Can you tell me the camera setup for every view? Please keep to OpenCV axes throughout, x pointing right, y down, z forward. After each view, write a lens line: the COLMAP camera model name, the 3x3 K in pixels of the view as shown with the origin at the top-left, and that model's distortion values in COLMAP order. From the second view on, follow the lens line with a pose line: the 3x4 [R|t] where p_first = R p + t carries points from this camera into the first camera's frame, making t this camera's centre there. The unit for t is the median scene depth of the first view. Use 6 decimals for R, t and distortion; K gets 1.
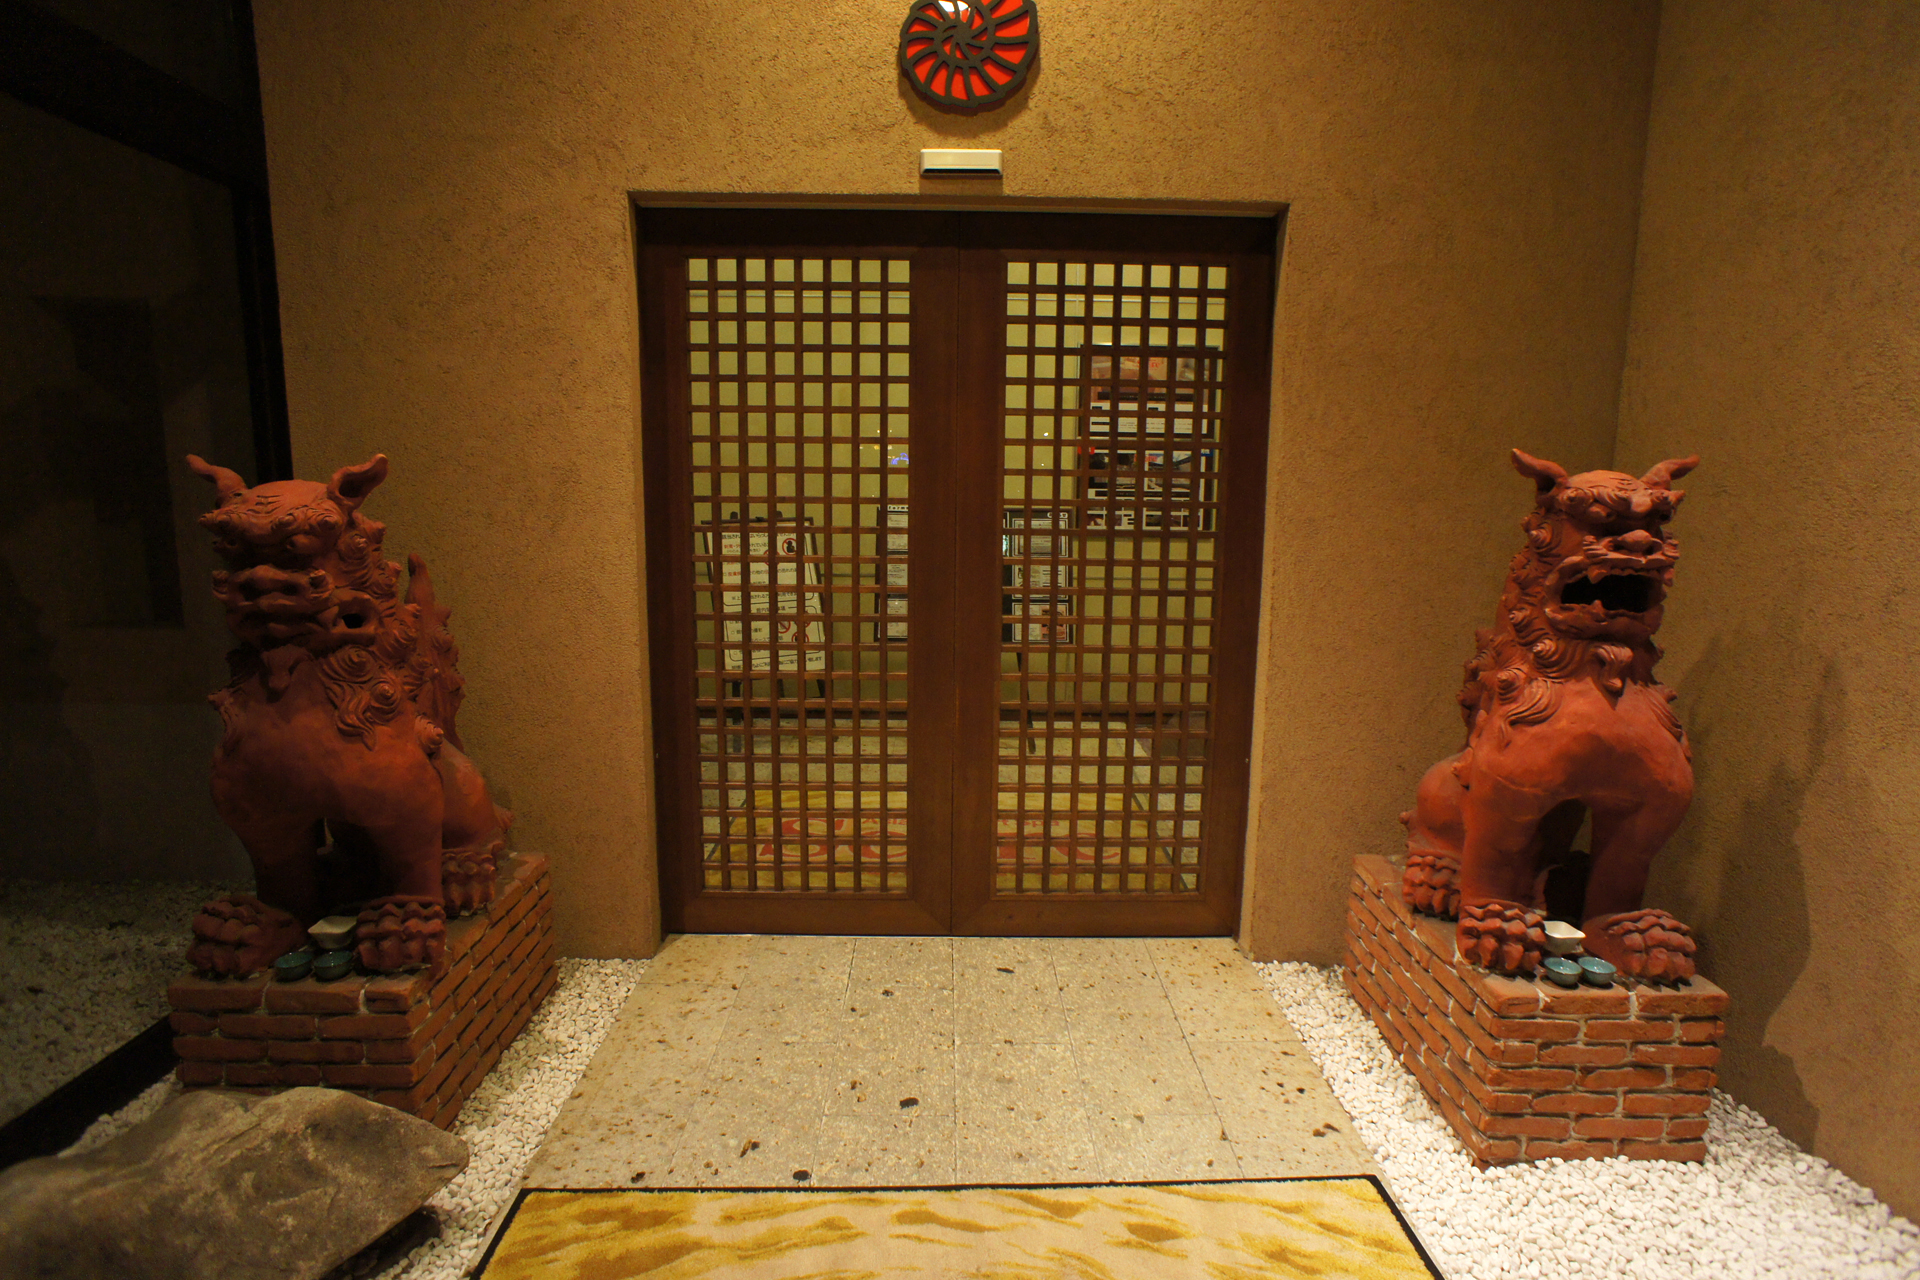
lens RADIAL K [[1023.0, 0, 958.7], [0, 1023.0, 654.1], [0, 0, 1]] dist [0.046916, 0.002834]
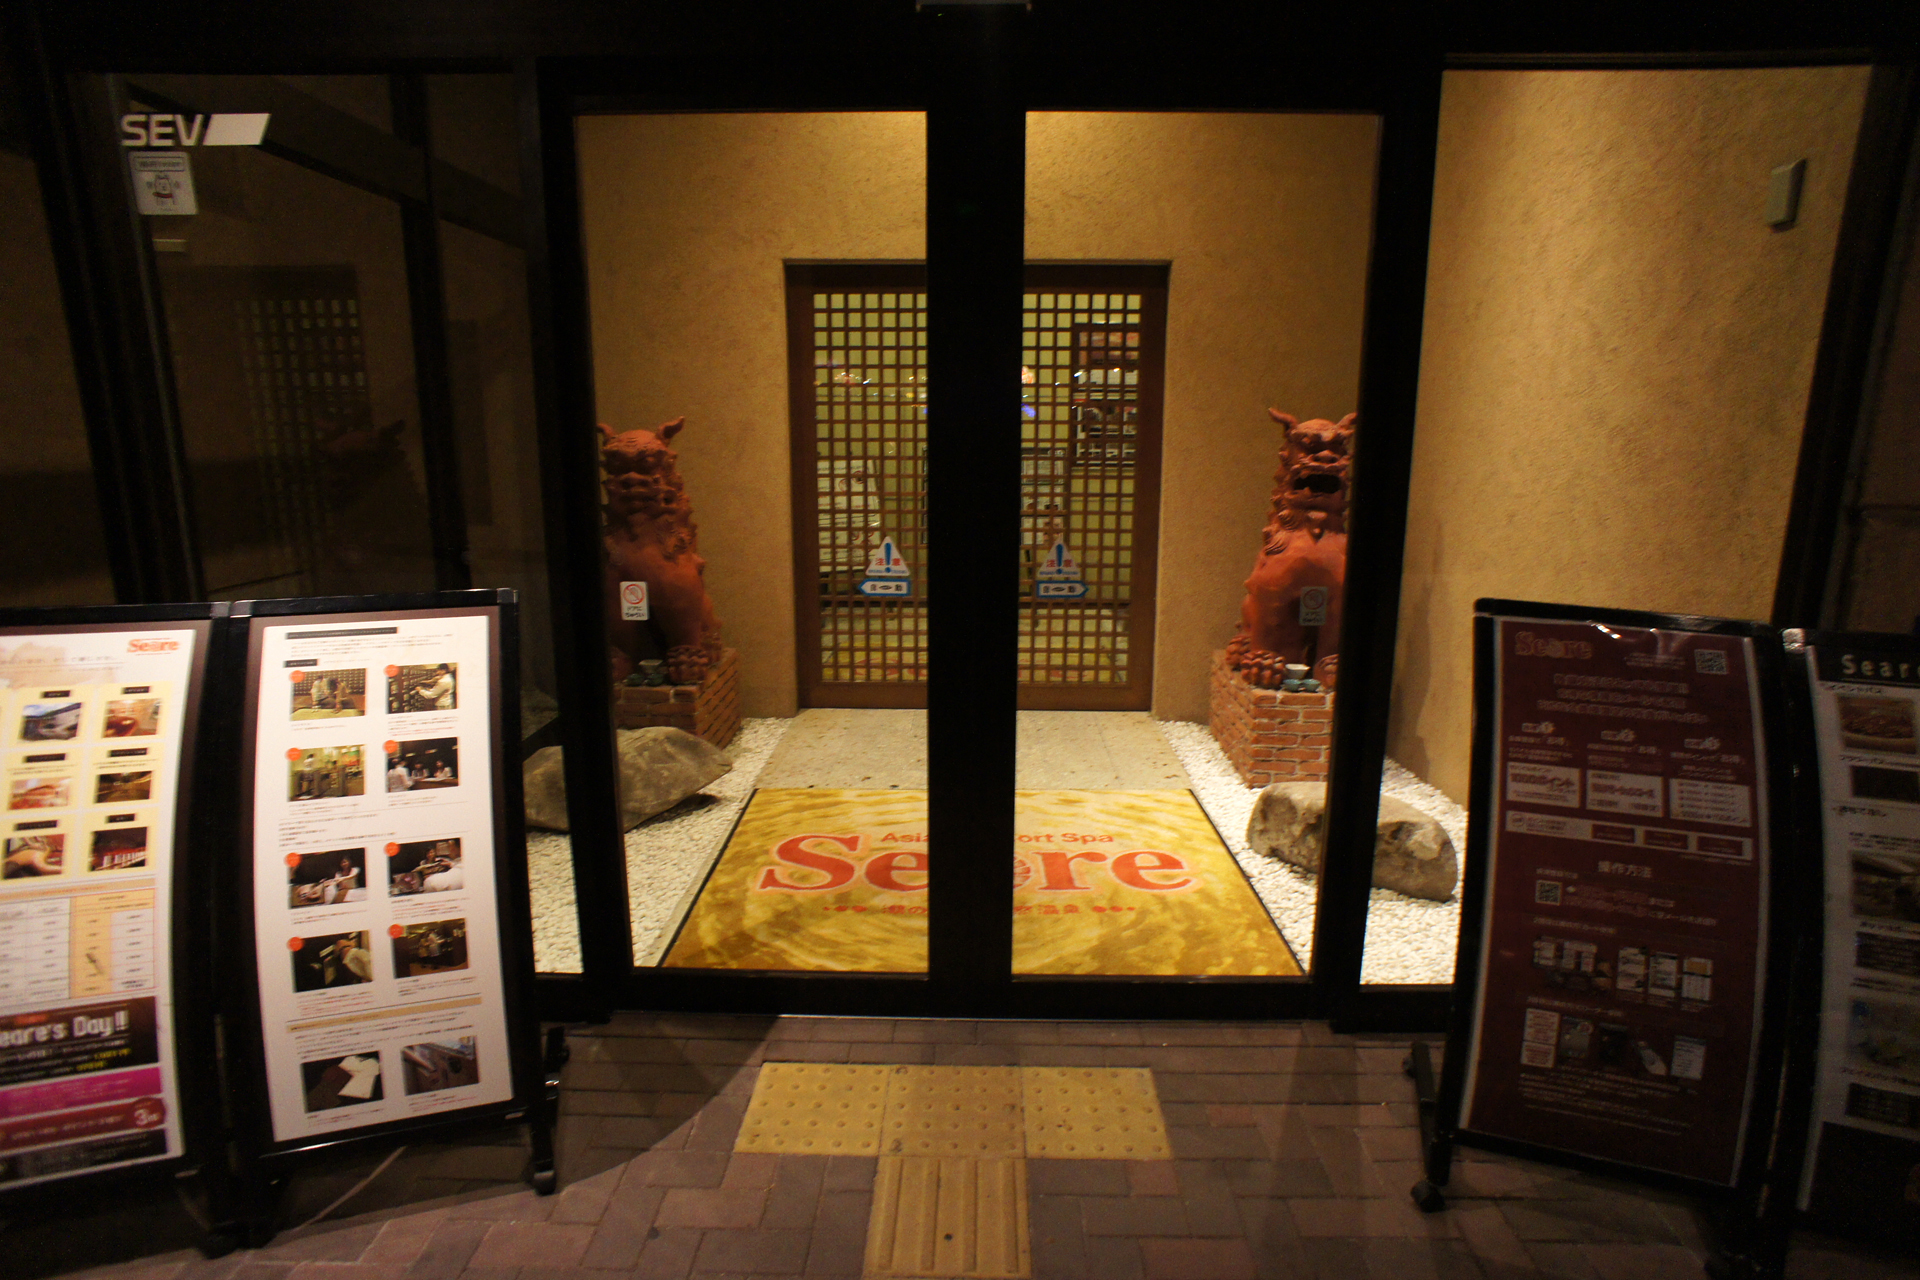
lens RADIAL K [[1023.0, 0, 966.3], [0, 1023.0, 627.9], [0, 0, 1]] dist [0.046916, 0.002834]
pose [[0.999613, -0.002511, -0.027697, 0.034272], [0.003200, 0.999686, 0.024862, 0.141506], [0.027625, -0.024942, 0.999307, -0.823438]]
